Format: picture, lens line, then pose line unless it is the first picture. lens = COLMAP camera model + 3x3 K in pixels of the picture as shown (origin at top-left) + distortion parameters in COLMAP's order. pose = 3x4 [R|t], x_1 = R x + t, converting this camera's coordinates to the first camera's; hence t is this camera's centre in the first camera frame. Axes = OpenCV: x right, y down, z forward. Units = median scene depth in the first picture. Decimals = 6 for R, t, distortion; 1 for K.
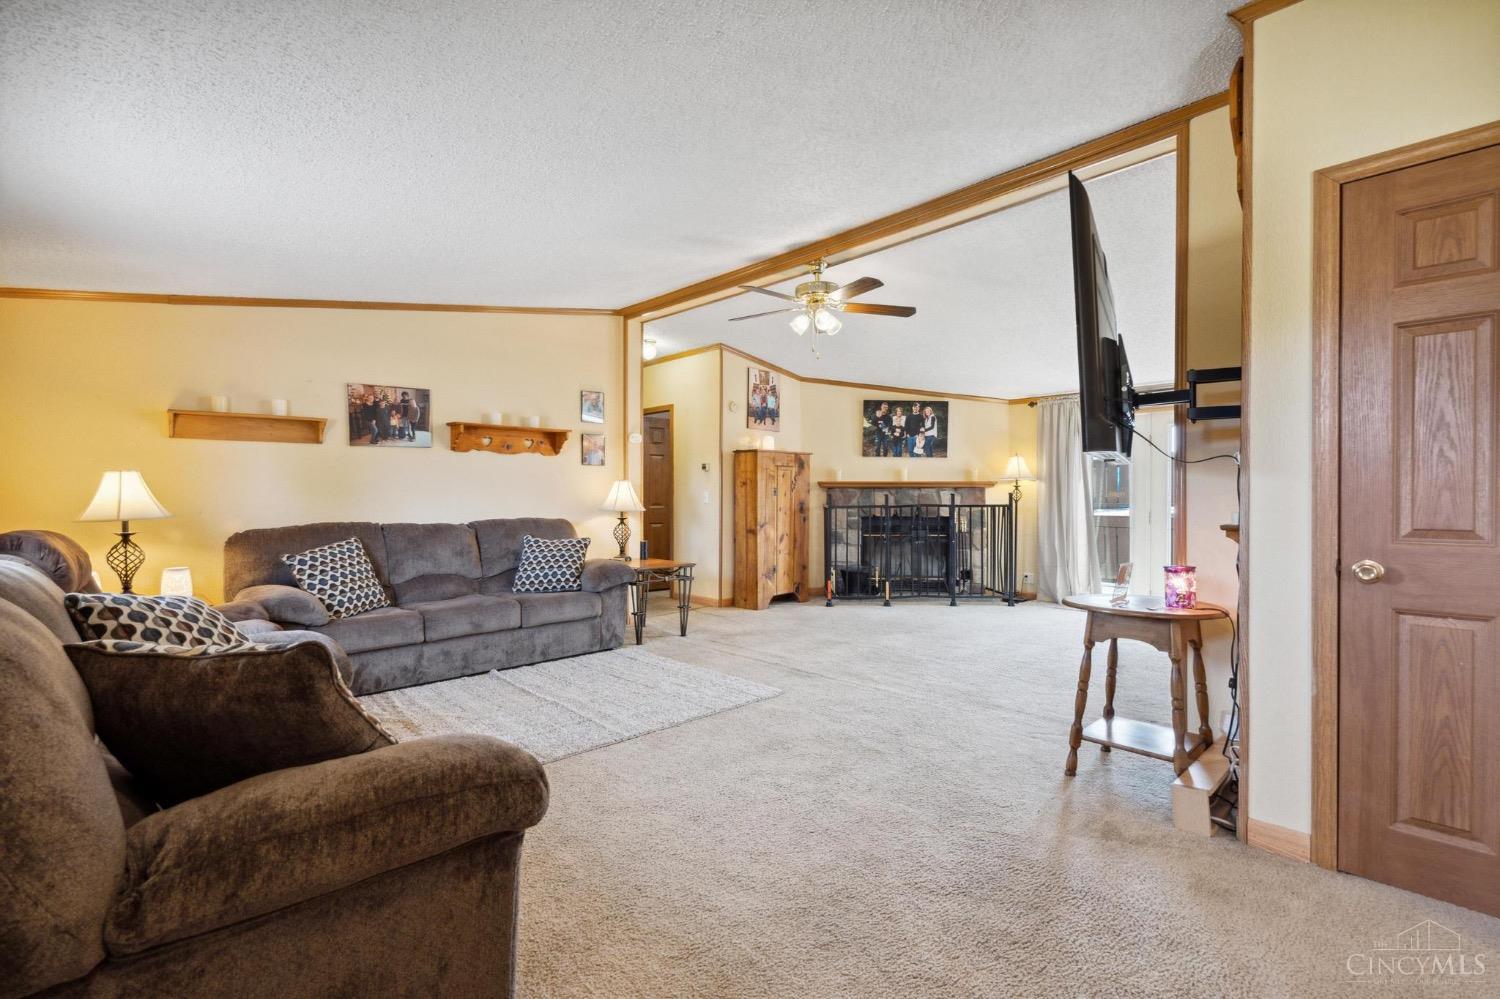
lens RADIAL K [[687.4, 0, 754.1], [0, 687.4, 495.9], [0, 0, 1]] dist [-0.004876, 0.001342]
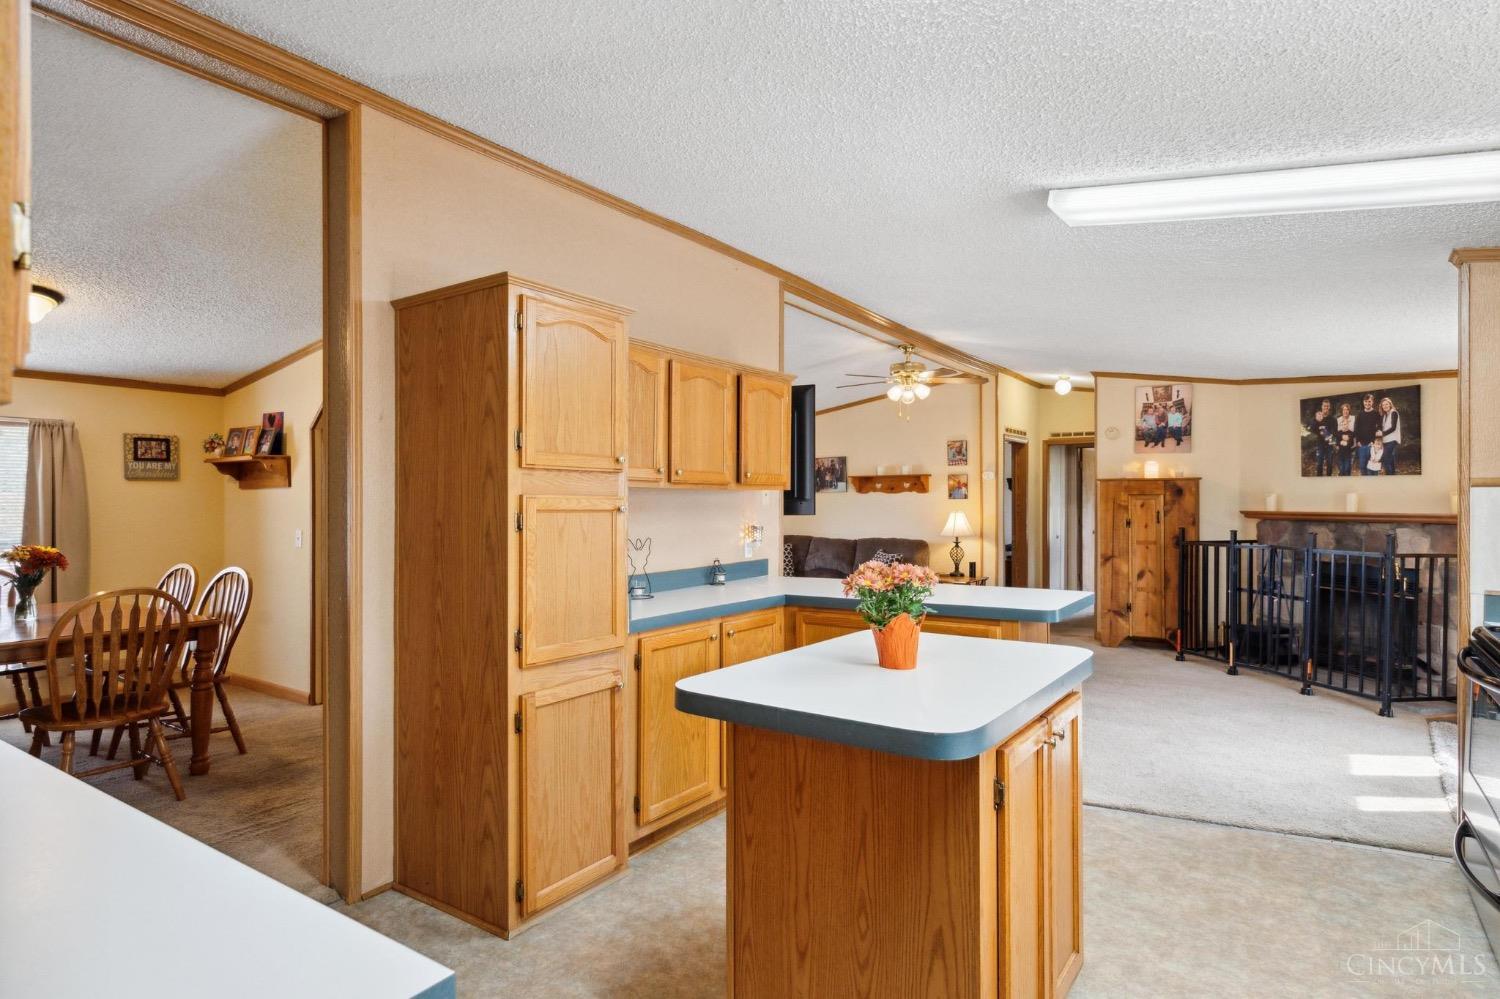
lens RADIAL K [[814.0, 0, 743.4], [0, 814.0, 505.1], [0, 0, 1]] dist [0.010394, 0.000294]
pose [[0.188197, 0.005044, -0.982118, 0.906776], [-0.000932, 0.999987, 0.004957, -0.031625], [0.982131, -0.000018, 0.188199, 0.258278]]
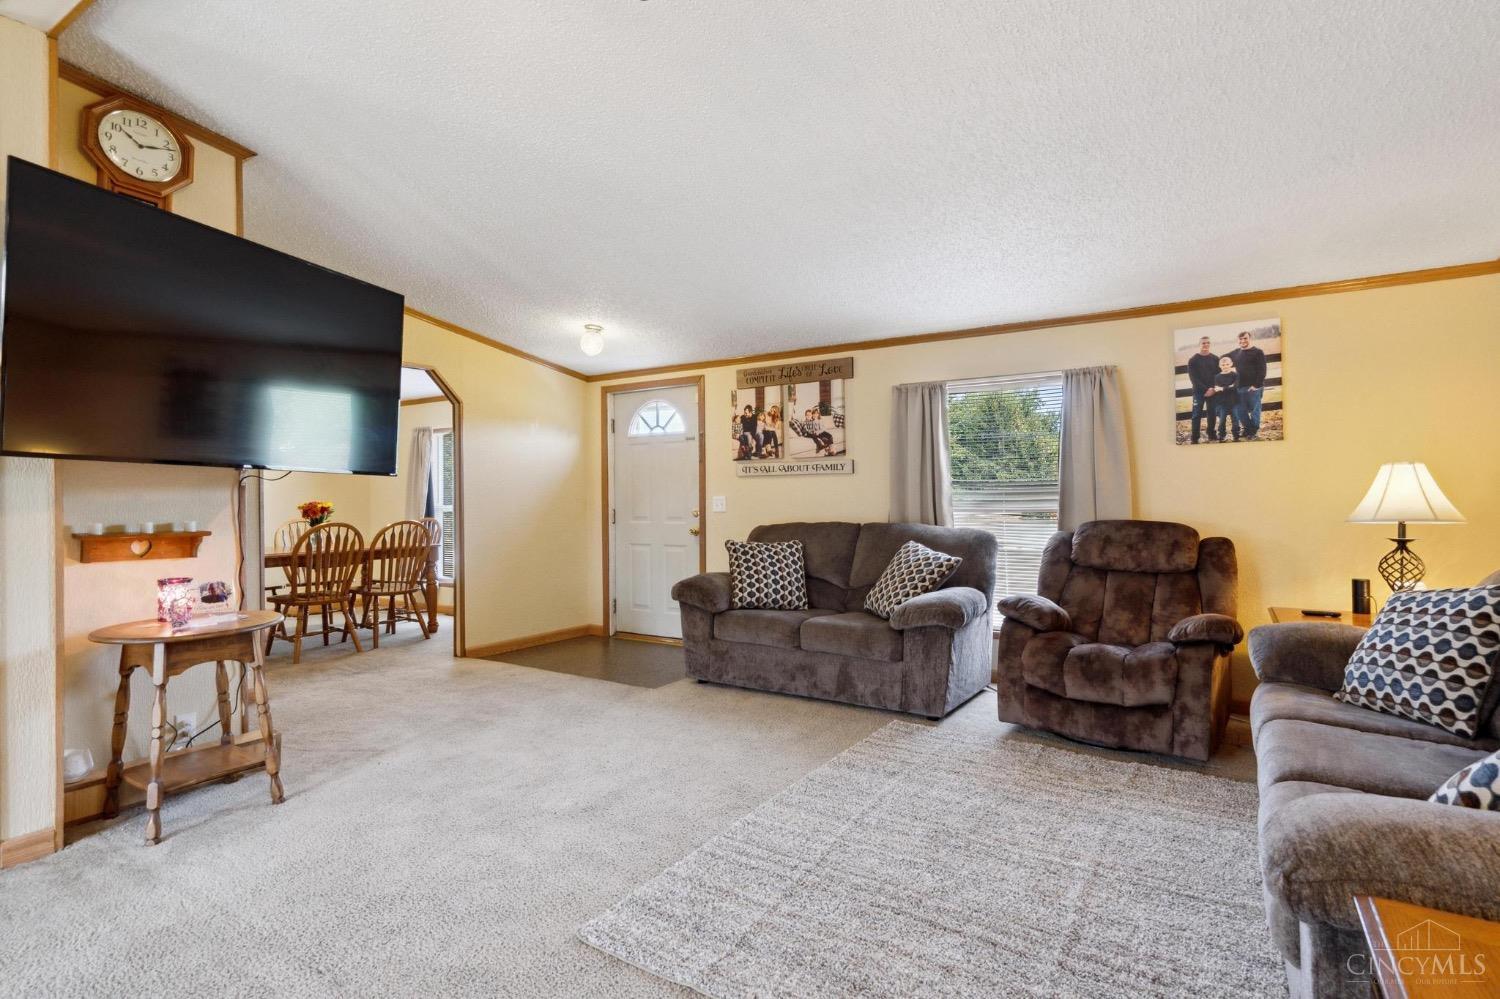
lens RADIAL K [[755.6, 0, 752.4], [0, 755.6, 493.6], [0, 0, 1]] dist [-0.000062, 0.000872]
pose [[-0.973377, 0.009406, -0.229018, 0.025367], [0.010917, 0.999926, -0.005332, -0.001326], [0.228951, -0.007691, -0.973408, 0.789503]]
